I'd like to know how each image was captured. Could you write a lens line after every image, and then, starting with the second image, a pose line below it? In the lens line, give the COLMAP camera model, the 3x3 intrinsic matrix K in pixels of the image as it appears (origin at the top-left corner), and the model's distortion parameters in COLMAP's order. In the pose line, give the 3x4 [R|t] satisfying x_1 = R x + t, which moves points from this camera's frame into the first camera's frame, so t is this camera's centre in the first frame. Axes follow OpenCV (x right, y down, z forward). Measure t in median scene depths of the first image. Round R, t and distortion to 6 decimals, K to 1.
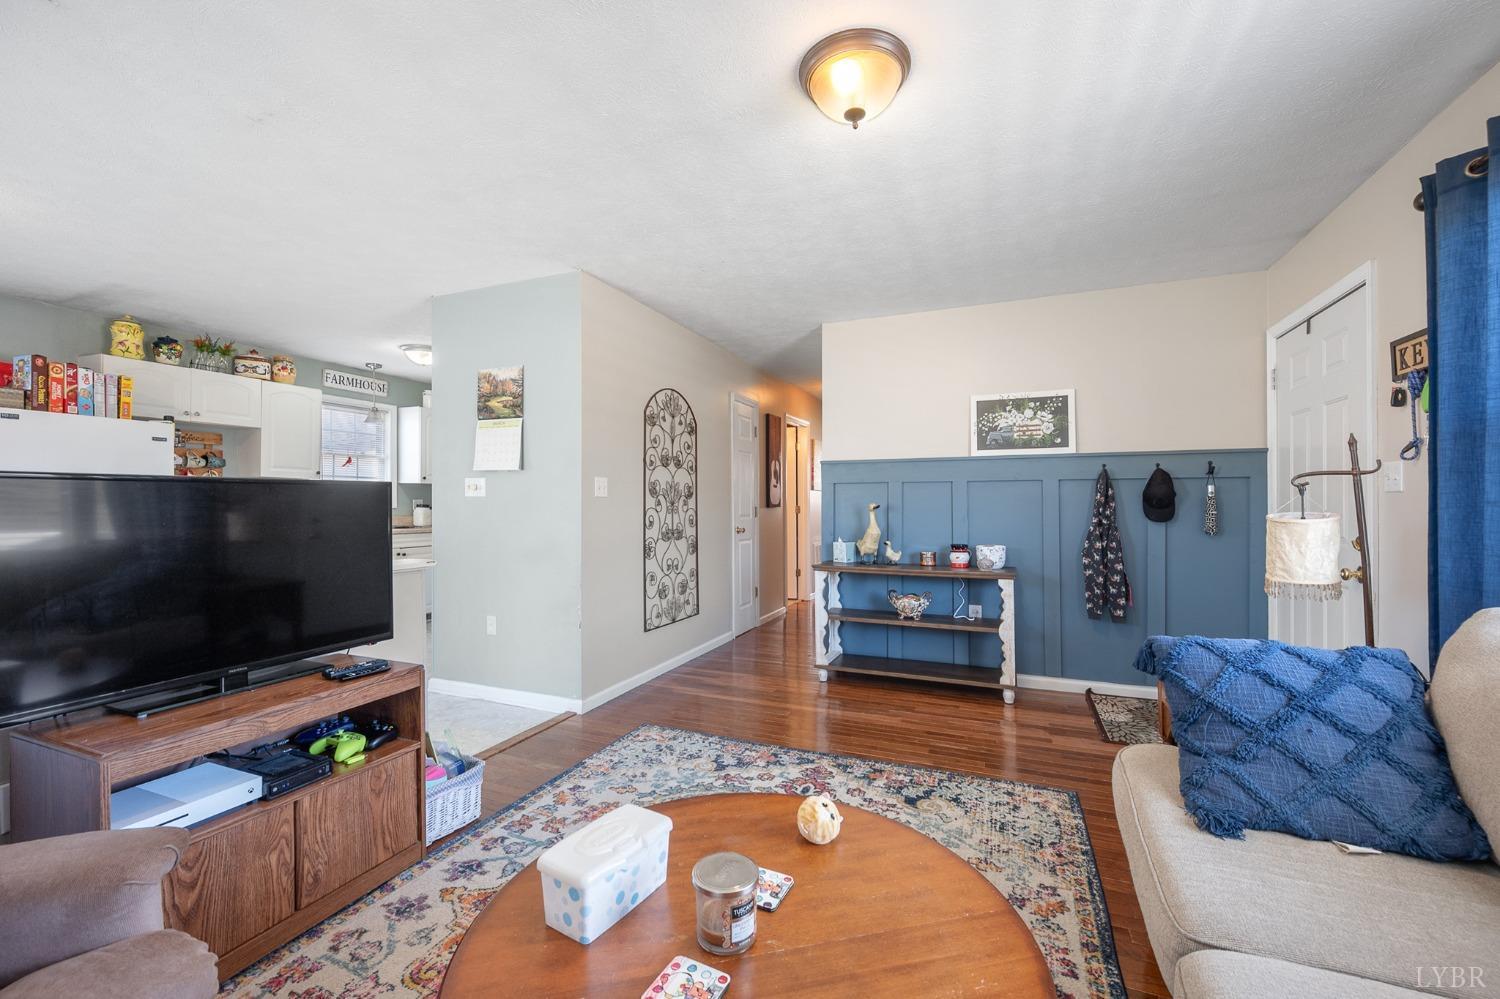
lens RADIAL K [[602.8, 0, 752.8], [0, 602.8, 505.5], [0, 0, 1]] dist [0.000892, -0.000628]
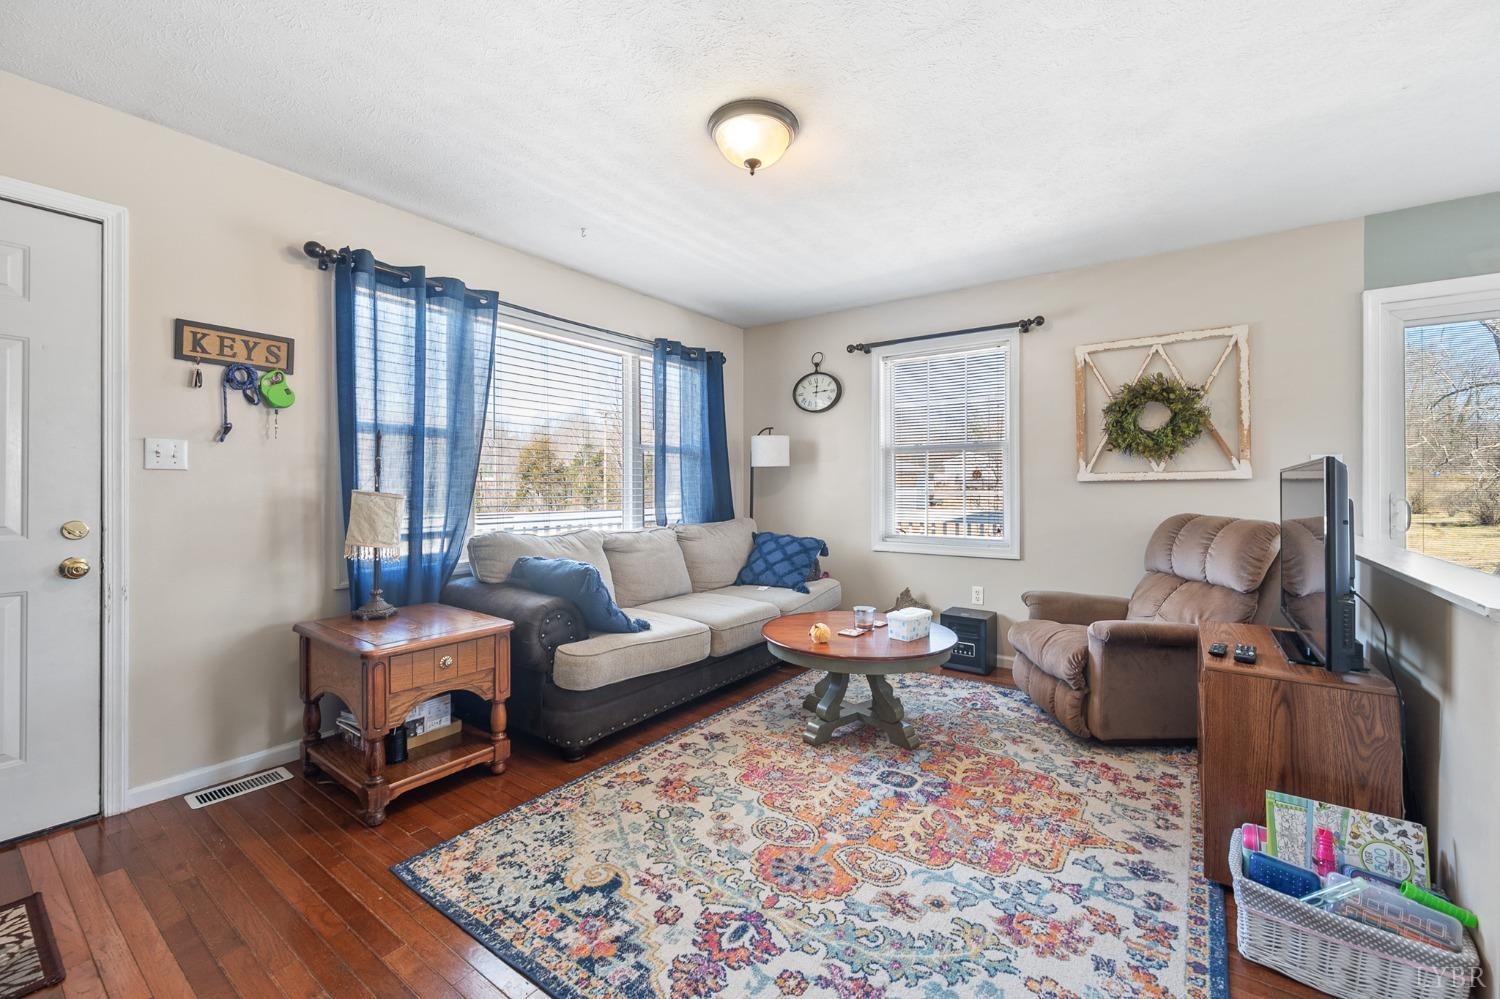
lens RADIAL K [[601.6, 0, 747.5], [0, 601.6, 492.4], [0, 0, 1]] dist [0.001255, 0.001009]
pose [[-0.972059, -0.004846, 0.234688, -0.046991], [-0.002018, 0.999922, 0.012289, -0.001488], [-0.234729, 0.011472, -0.971993, 1.100348]]
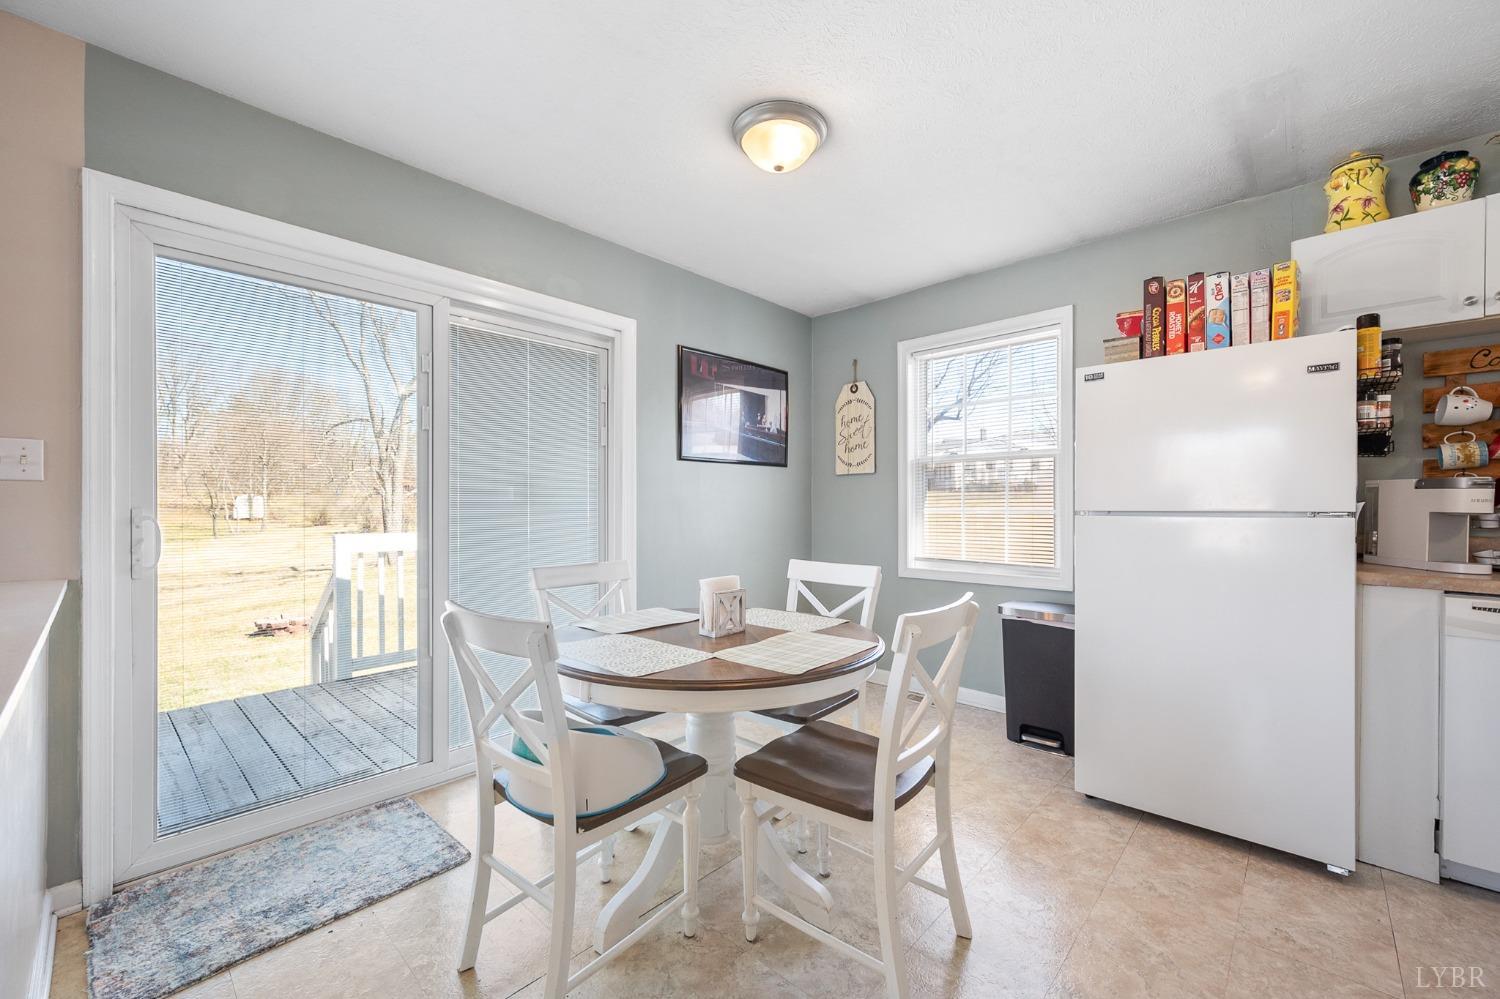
lens RADIAL K [[602.8, 0, 748.7], [0, 602.8, 504.9], [0, 0, 1]] dist [0.000892, -0.000628]
pose [[-0.356440, -0.000782, -0.934318, -0.390786], [-0.003945, 0.999992, 0.000668, 0.002242], [0.934310, 0.003924, -0.356440, 0.791155]]
